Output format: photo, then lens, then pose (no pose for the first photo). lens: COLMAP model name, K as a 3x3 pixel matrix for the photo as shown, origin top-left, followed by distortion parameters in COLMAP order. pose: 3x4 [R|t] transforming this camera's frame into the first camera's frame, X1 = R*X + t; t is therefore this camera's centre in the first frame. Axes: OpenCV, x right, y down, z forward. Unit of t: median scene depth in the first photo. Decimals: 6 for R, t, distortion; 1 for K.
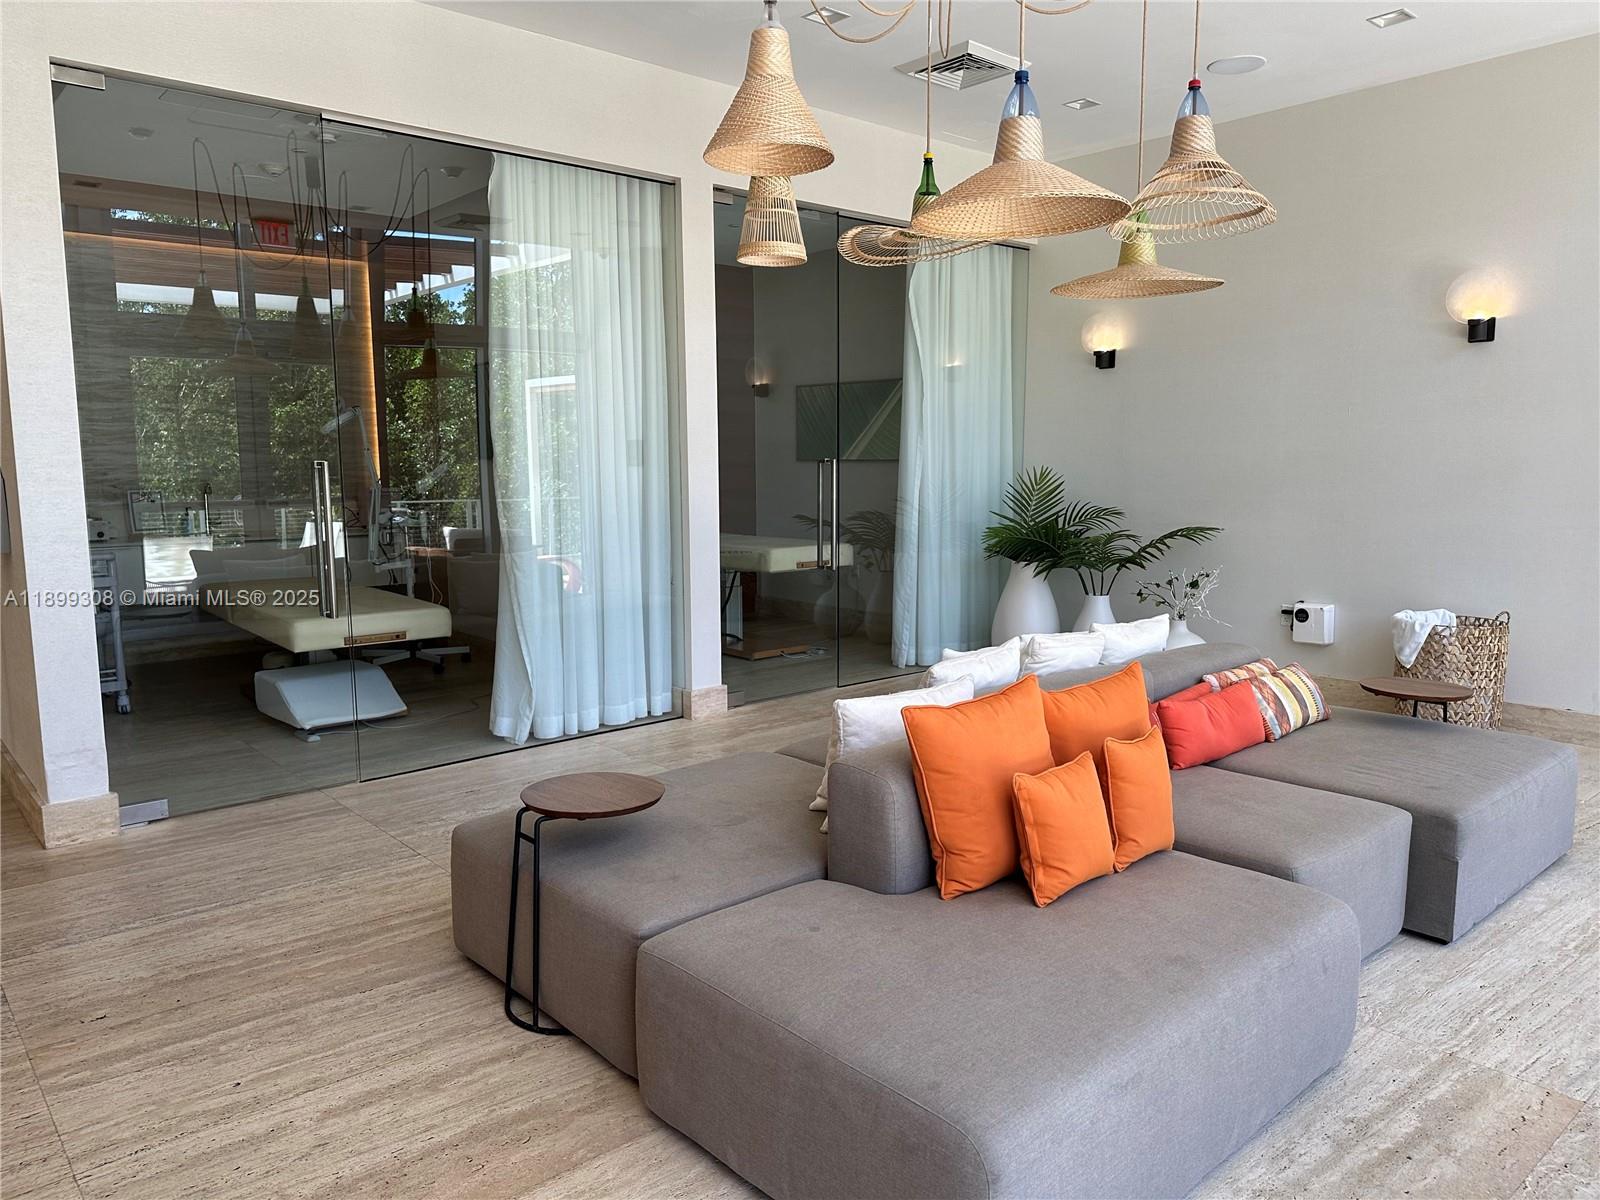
lens RADIAL K [[1134.2, 0, 800.0], [0, 1134.2, 600.0], [0, 0, 1]] dist [0.057920, -0.004046]
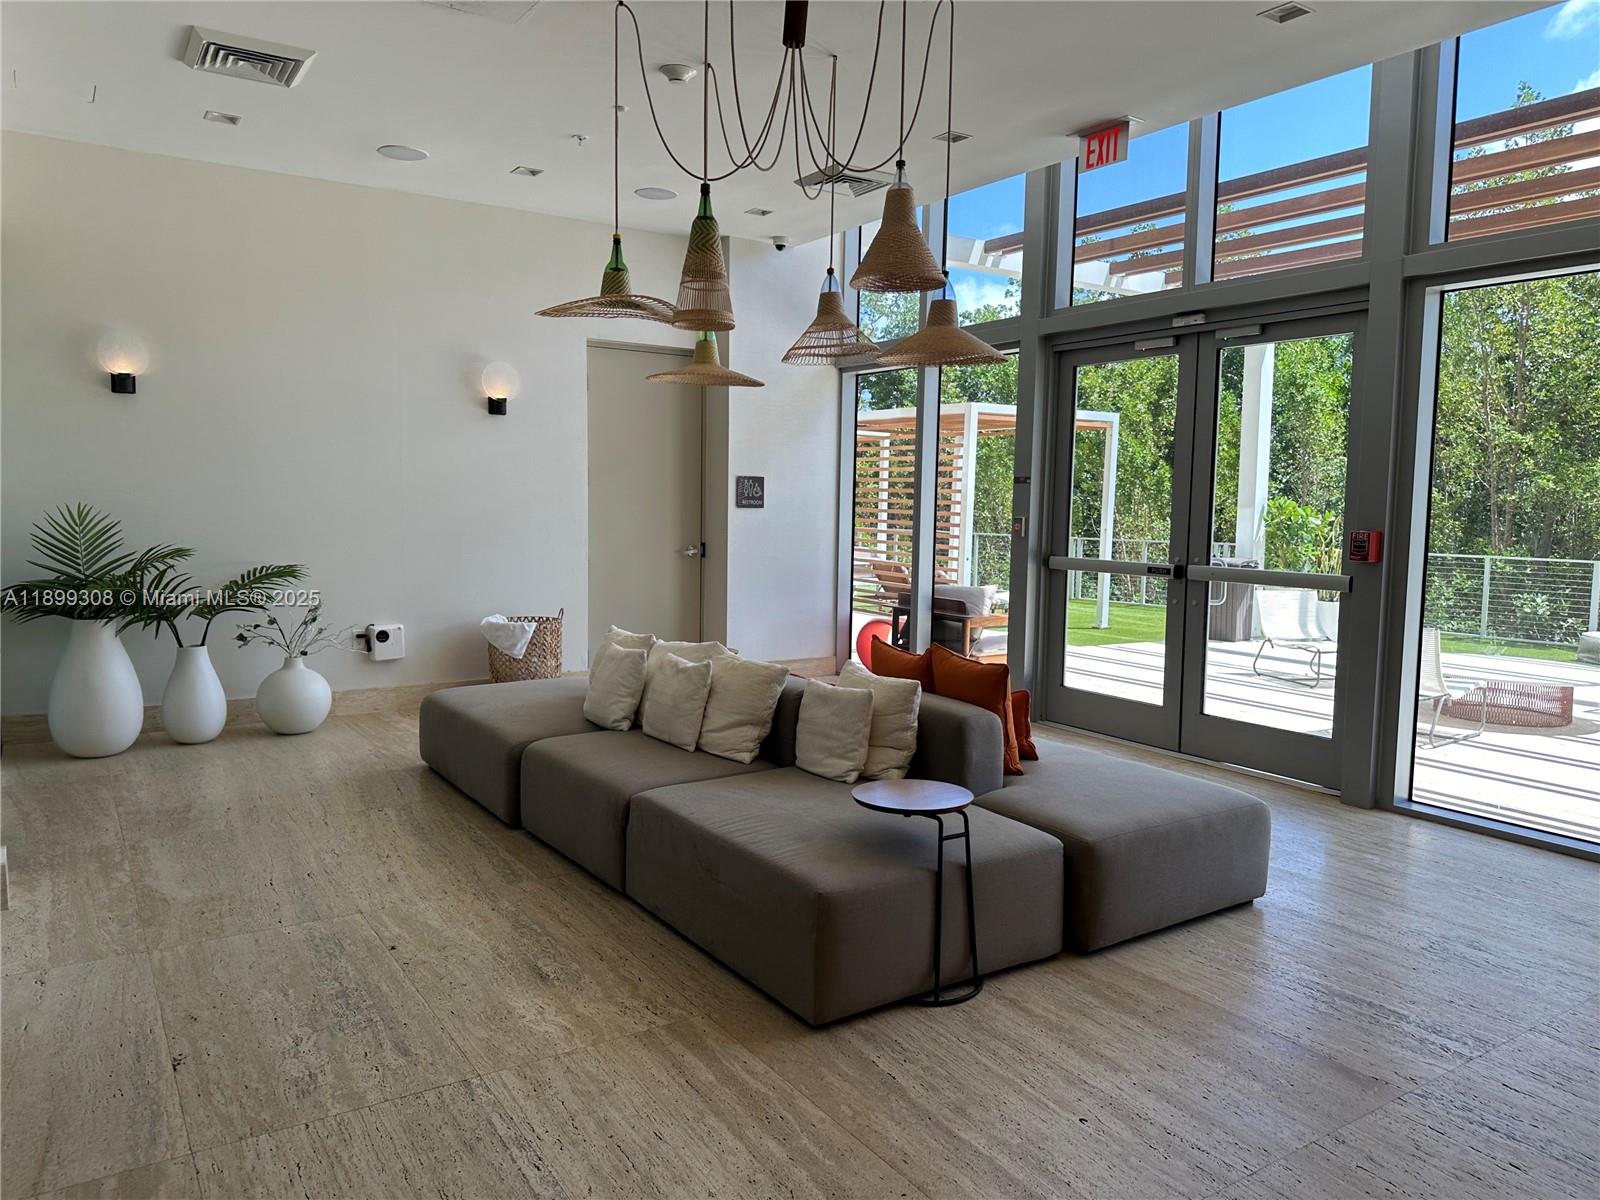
lens RADIAL K [[1115.4, 0, 800.0], [0, 1115.4, 600.0], [0, 0, 1]] dist [0.005649, 0.001739]
pose [[0.126336, -0.082345, 0.988564, -0.994663], [0.120133, 0.990484, 0.067153, -0.078049], [-0.984686, 0.110275, 0.135027, 0.745201]]
